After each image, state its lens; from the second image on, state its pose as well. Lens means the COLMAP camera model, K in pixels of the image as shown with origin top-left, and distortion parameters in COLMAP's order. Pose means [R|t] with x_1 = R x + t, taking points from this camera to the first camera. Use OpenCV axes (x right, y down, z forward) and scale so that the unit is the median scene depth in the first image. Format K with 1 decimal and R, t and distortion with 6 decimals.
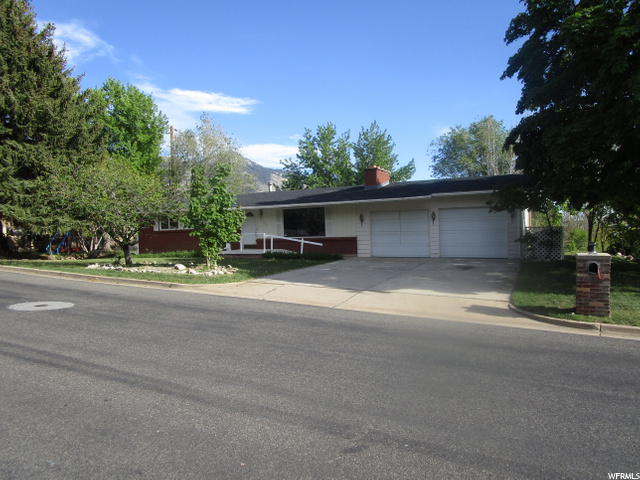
lens RADIAL K [[452.0, 0, 318.3], [0, 452.0, 237.2], [0, 0, 1]] dist [0.031069, -0.003714]
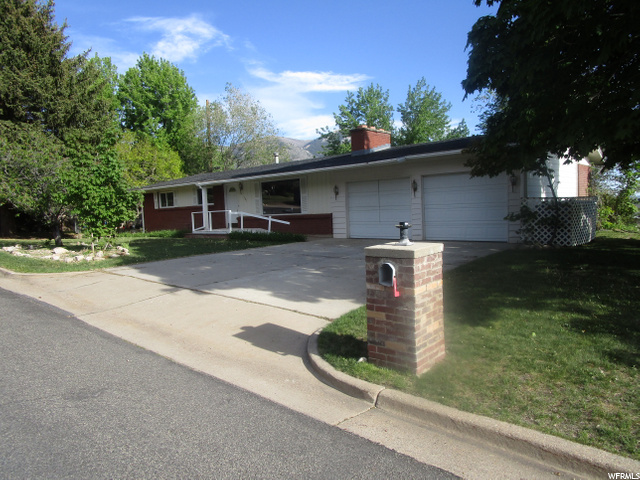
lens RADIAL K [[448.6, 0, 321.6], [0, 448.6, 242.4], [0, 0, 1]] dist [-0.004328, -0.003724]
pose [[0.970277, 0.009105, -0.241826, 0.240190], [0.005902, 0.998105, 0.061258, 0.001301], [0.241926, -0.060864, 0.968384, 0.191407]]
